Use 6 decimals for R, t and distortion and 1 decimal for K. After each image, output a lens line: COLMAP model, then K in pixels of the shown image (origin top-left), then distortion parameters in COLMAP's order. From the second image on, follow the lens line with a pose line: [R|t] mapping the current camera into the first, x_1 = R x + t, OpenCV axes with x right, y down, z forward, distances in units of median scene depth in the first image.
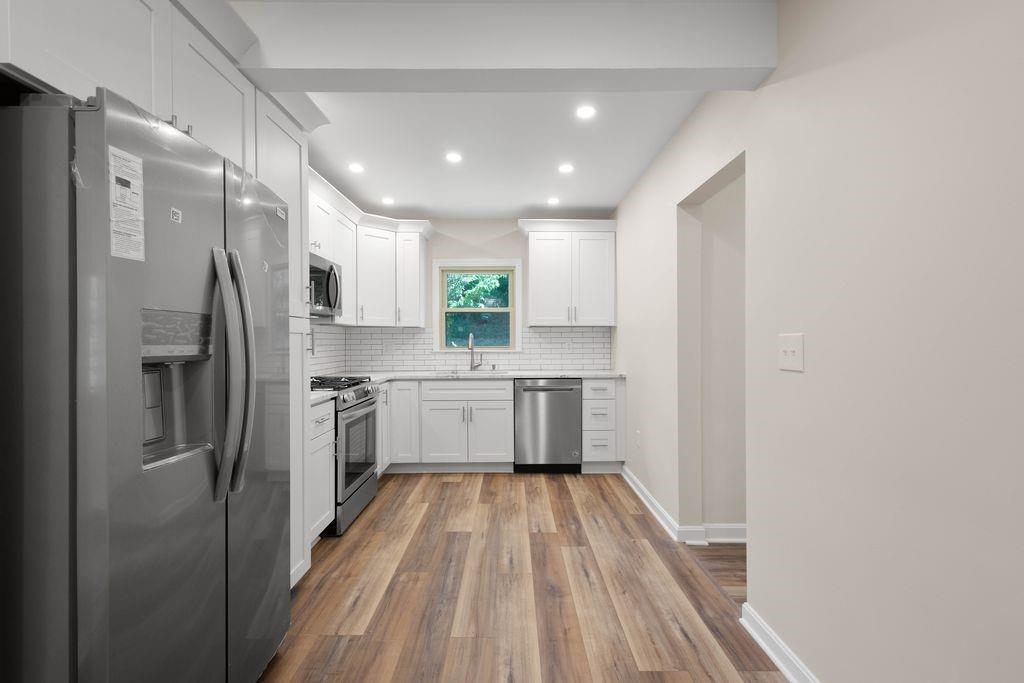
lens RADIAL K [[456.8, 0, 514.9], [0, 456.8, 341.9], [0, 0, 1]] dist [0.007831, -0.003320]
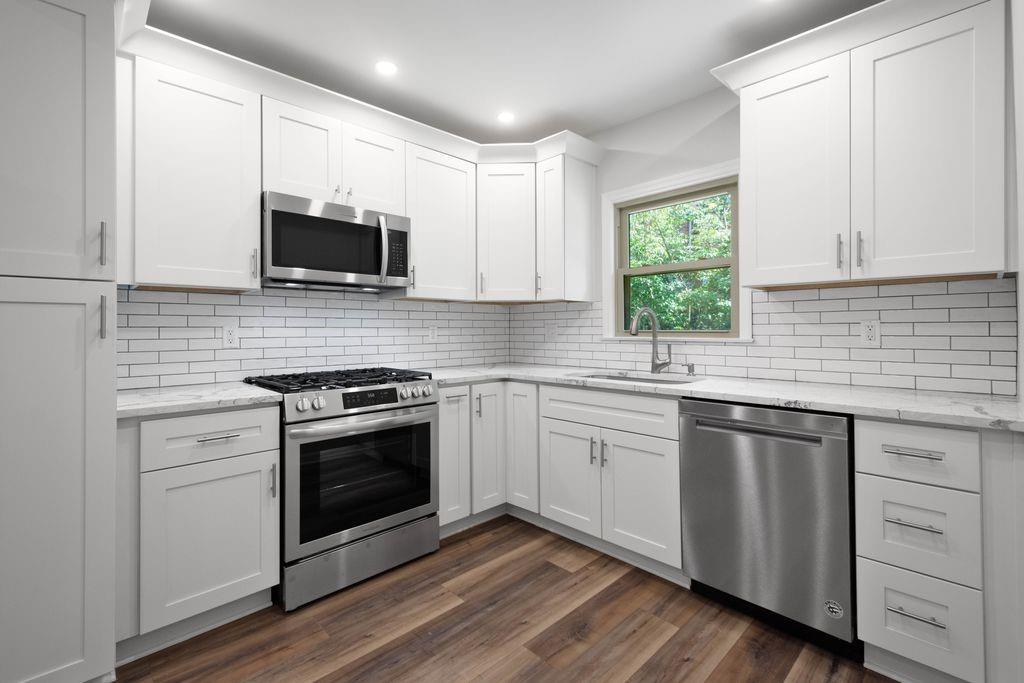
lens RADIAL K [[456.8, 0, 514.4], [0, 456.8, 325.7], [0, 0, 1]] dist [0.007831, -0.003320]
pose [[0.691873, -0.004012, -0.722008, 0.303445], [0.000136, 0.999985, -0.005427, 0.010522], [0.722019, 0.003656, 0.691863, 0.721880]]
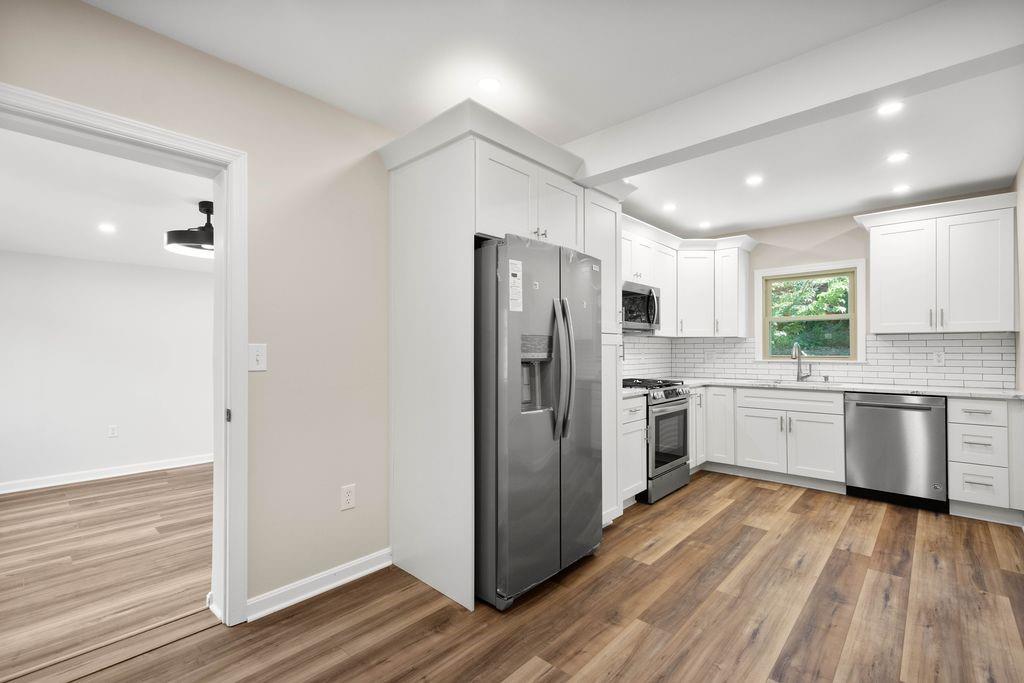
lens RADIAL K [[456.8, 0, 508.6], [0, 456.8, 345.4], [0, 0, 1]] dist [0.007831, -0.003320]
pose [[0.725530, -0.004342, -0.688177, 0.191399], [-0.003369, 0.999946, -0.009861, -0.001904], [0.688182, 0.009473, 0.725476, -0.180973]]
